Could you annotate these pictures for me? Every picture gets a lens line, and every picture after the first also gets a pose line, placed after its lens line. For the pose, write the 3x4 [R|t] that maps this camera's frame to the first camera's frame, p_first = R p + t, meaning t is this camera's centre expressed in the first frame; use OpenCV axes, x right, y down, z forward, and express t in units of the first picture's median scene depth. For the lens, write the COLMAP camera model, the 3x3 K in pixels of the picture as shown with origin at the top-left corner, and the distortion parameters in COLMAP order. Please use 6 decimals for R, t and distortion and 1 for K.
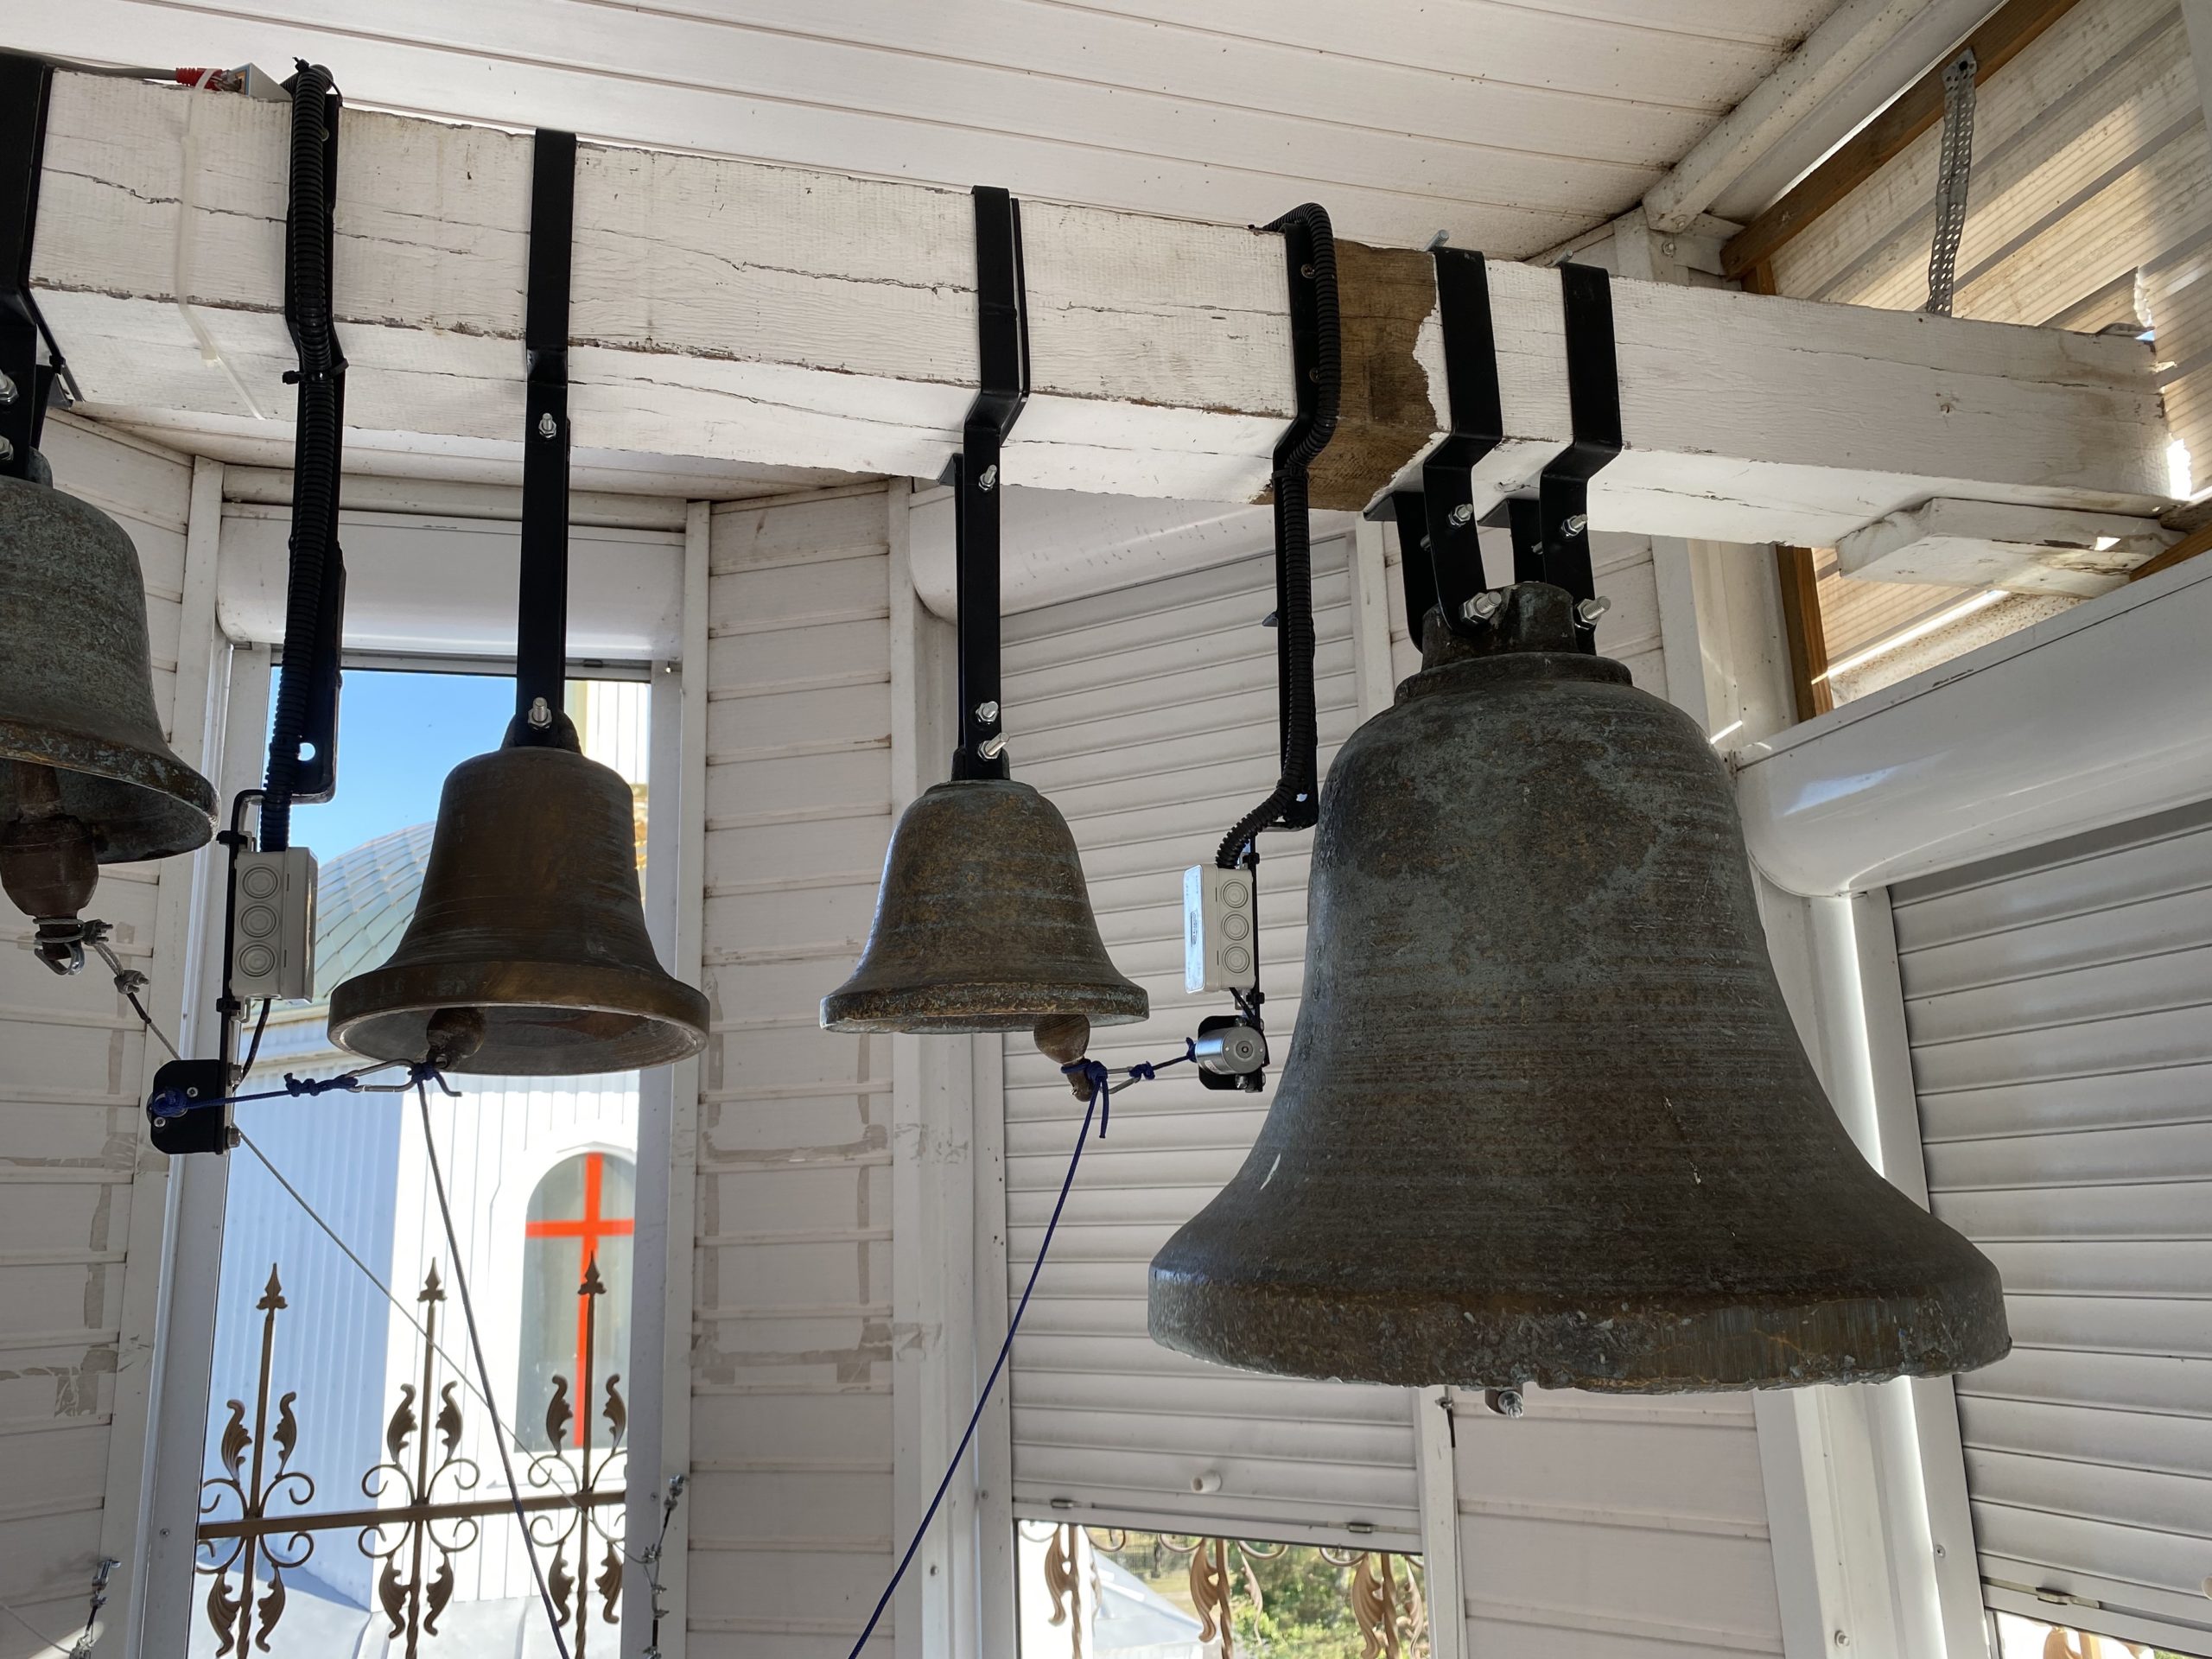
lens RADIAL K [[1705.4, 0, 1085.5], [0, 1705.4, 829.6], [0, 0, 1]] dist [0.043407, -0.046145]
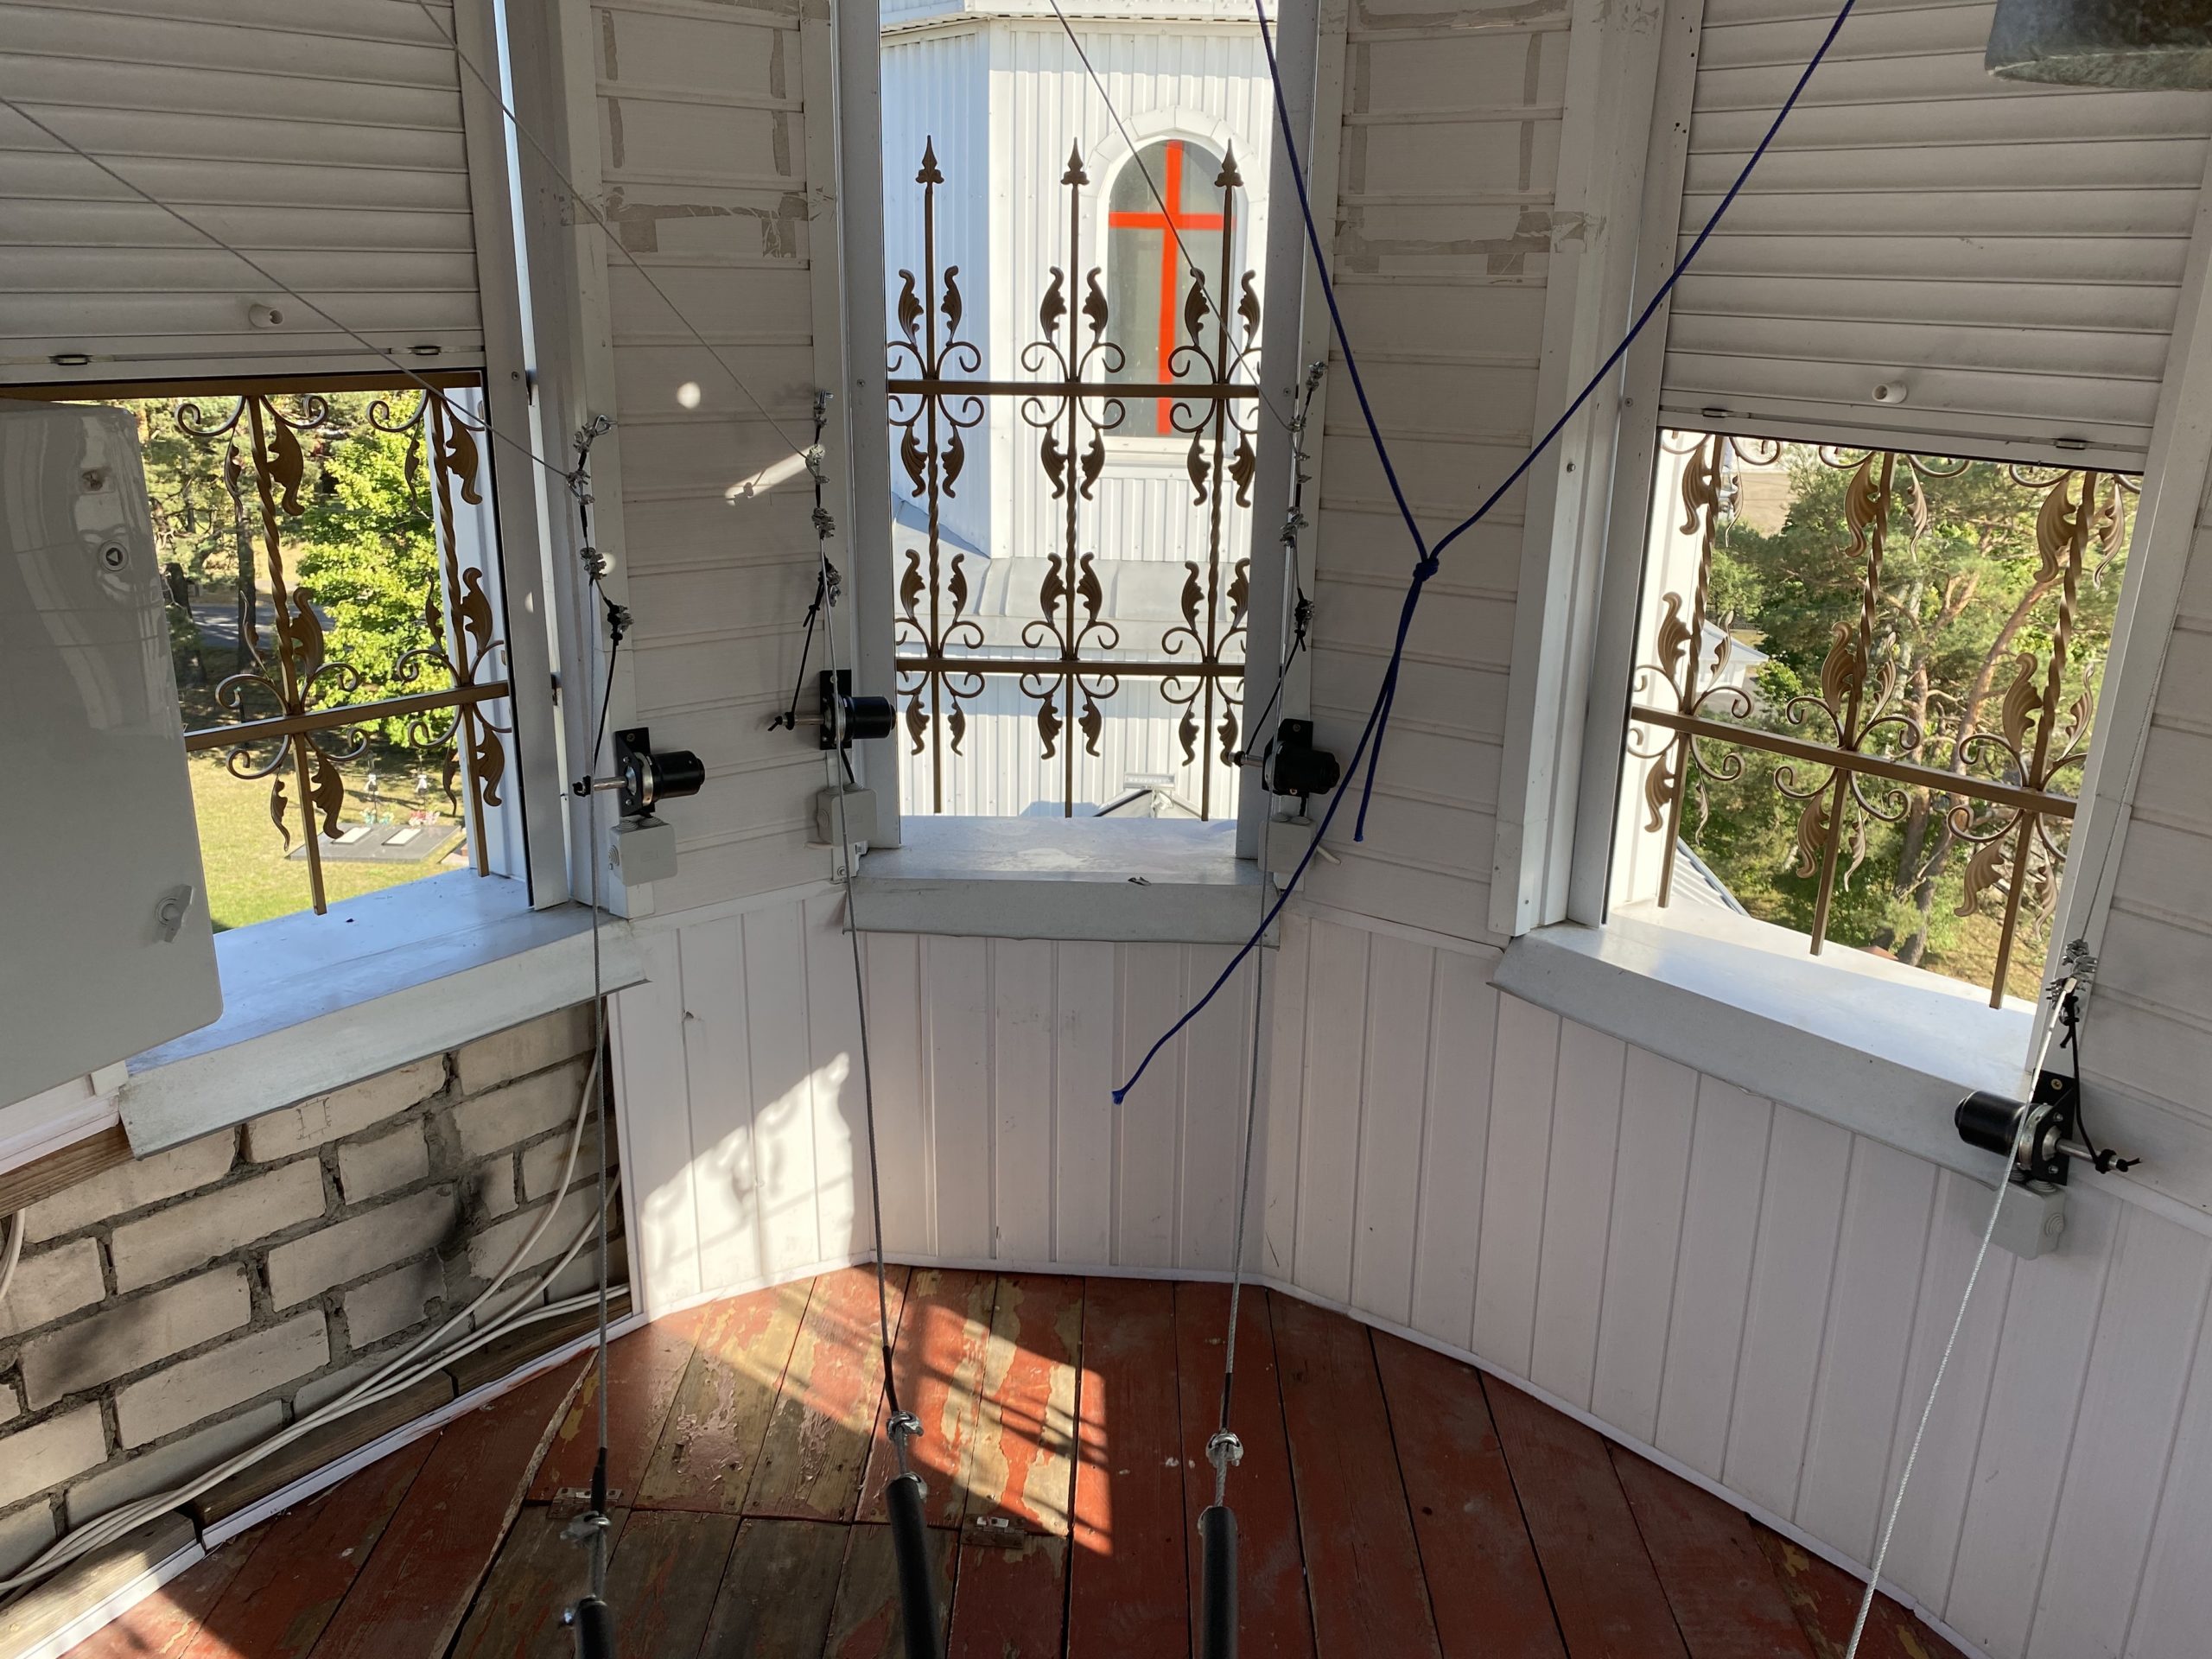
lens RADIAL K [[1705.4, 0, 1106.2], [0, 1705.4, 822.9], [0, 0, 1]] dist [0.043407, -0.046145]
pose [[0.955074, 0.133609, -0.264543, -0.054211], [0.021267, 0.859418, 0.510832, 0.093314], [0.295605, -0.493508, 0.817966, 0.003635]]
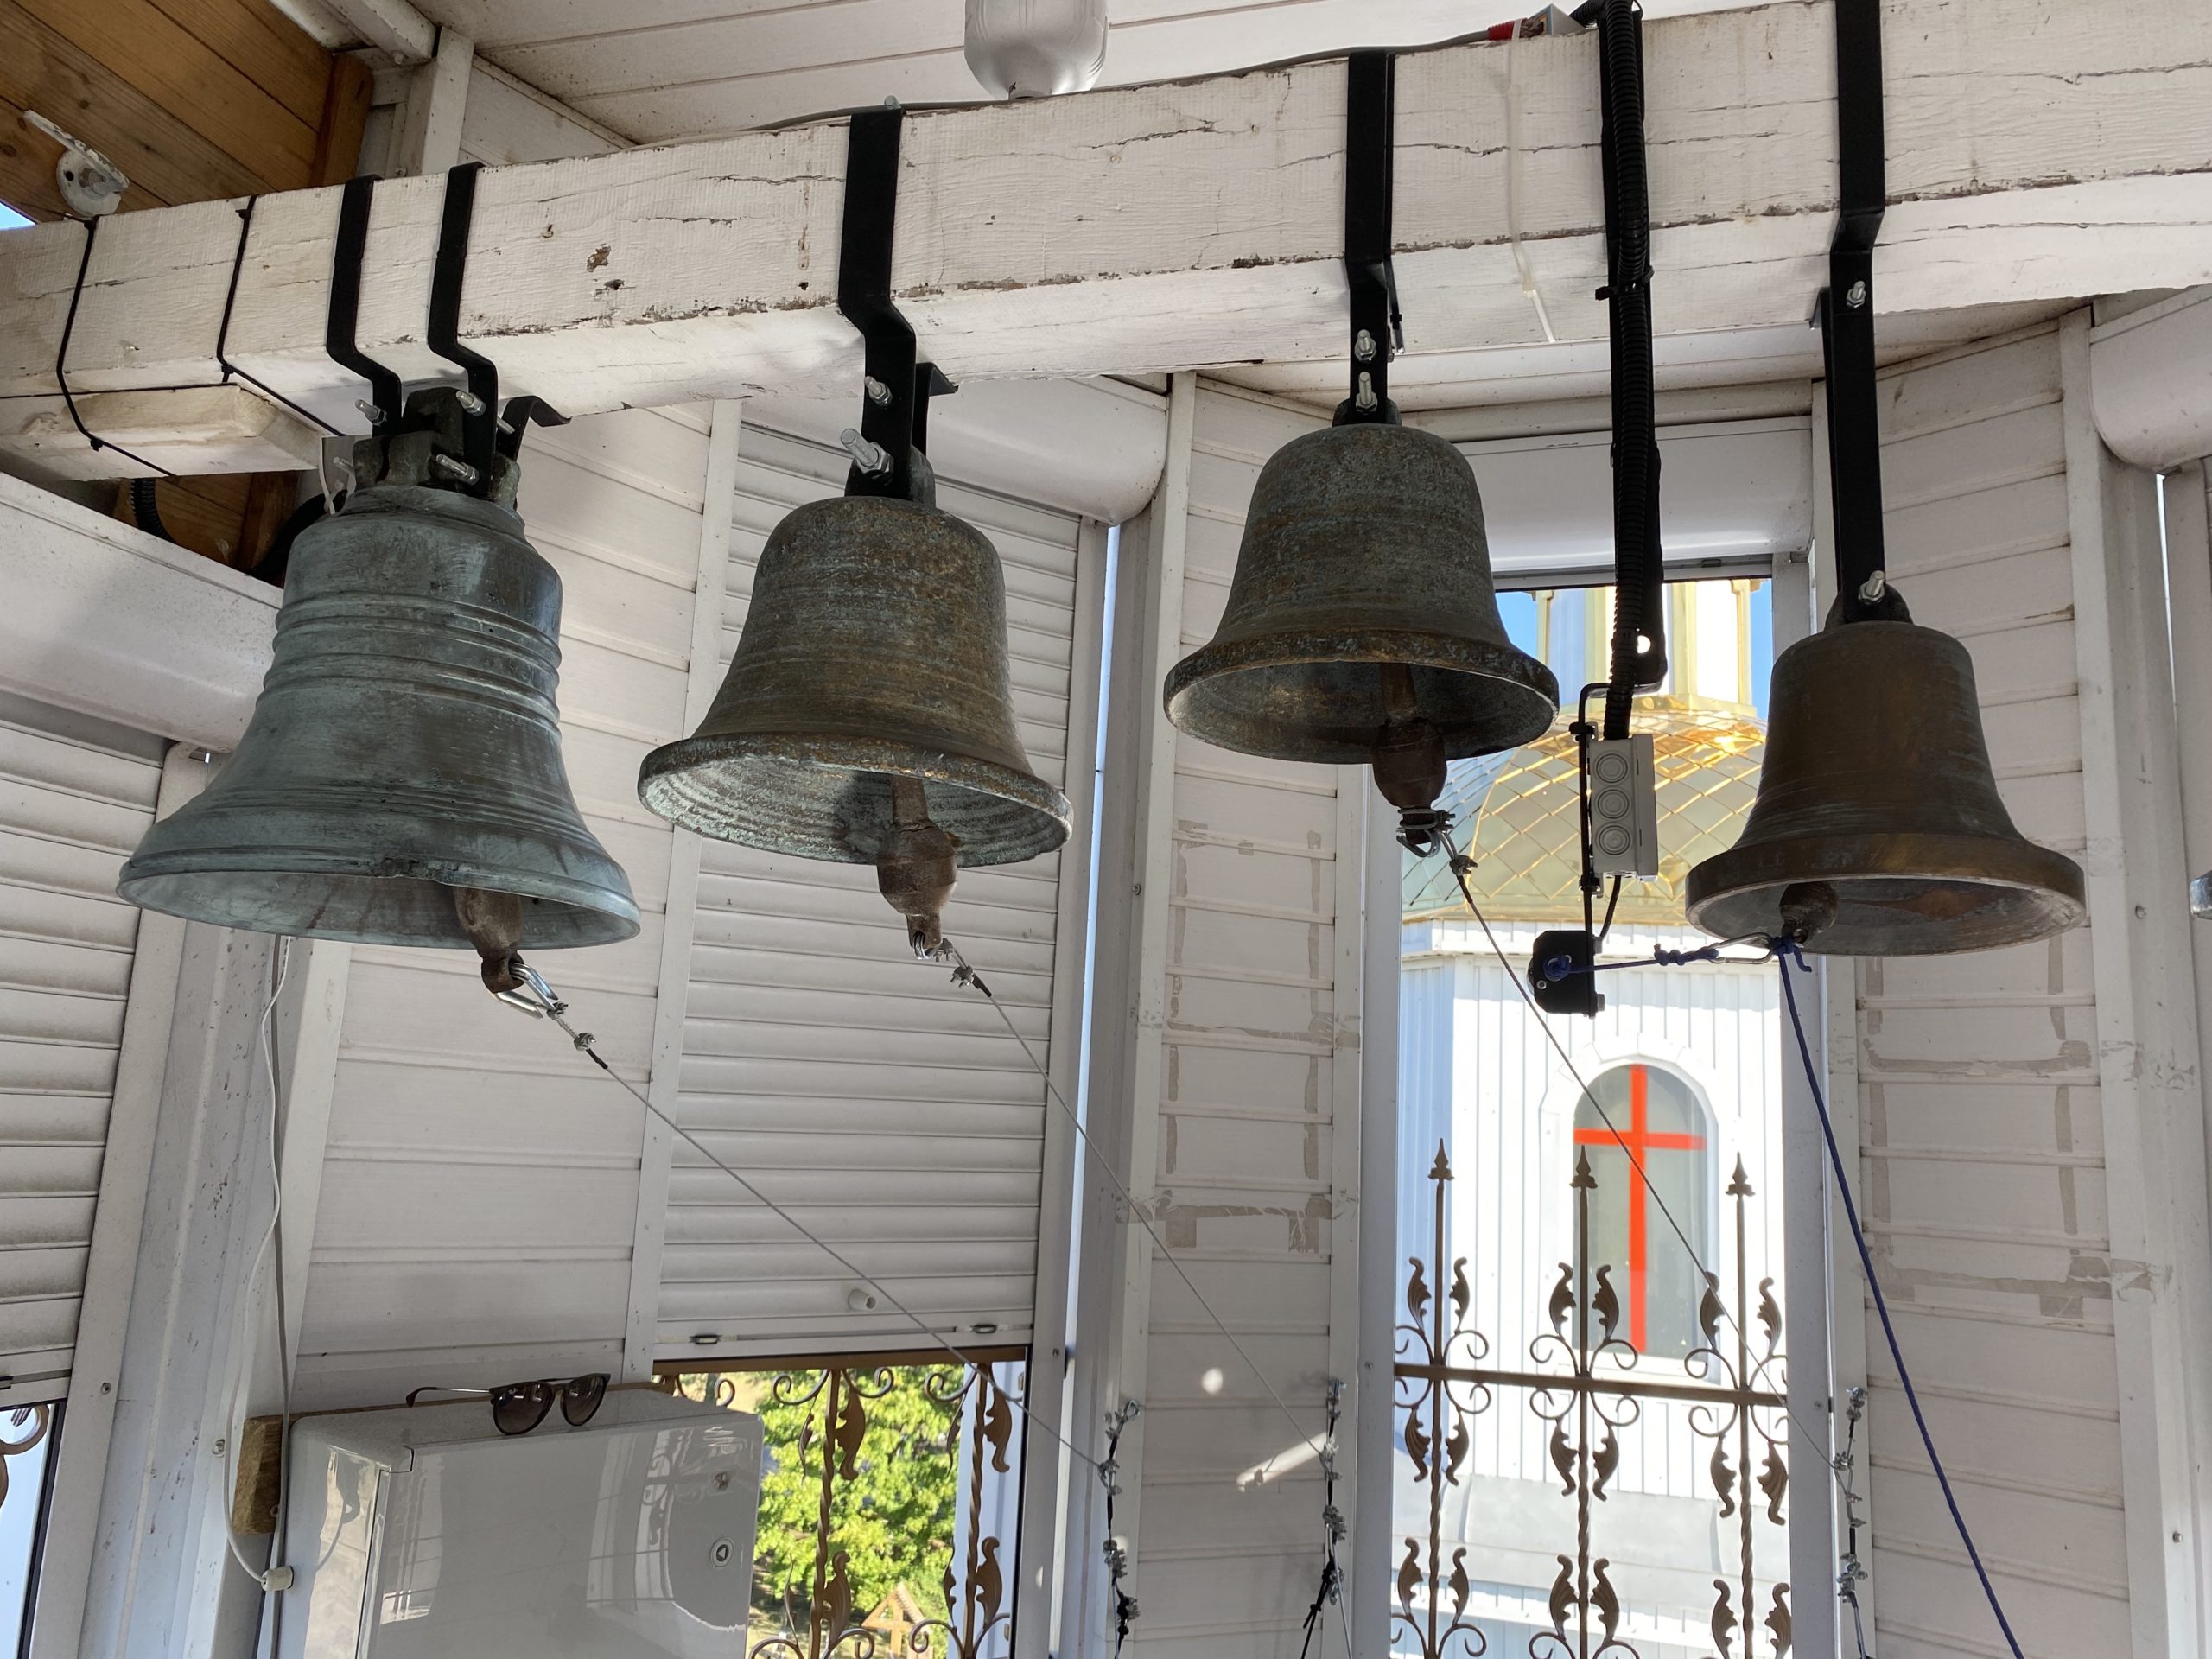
lens RADIAL K [[1705.4, 0, 1100.5], [0, 1705.4, 825.0], [0, 0, 1]] dist [0.043407, -0.046145]
pose [[0.848322, -0.021874, -0.529029, -0.079499], [0.045826, 0.998430, 0.032201, 0.007406], [0.527494, -0.051560, 0.847993, -0.035997]]
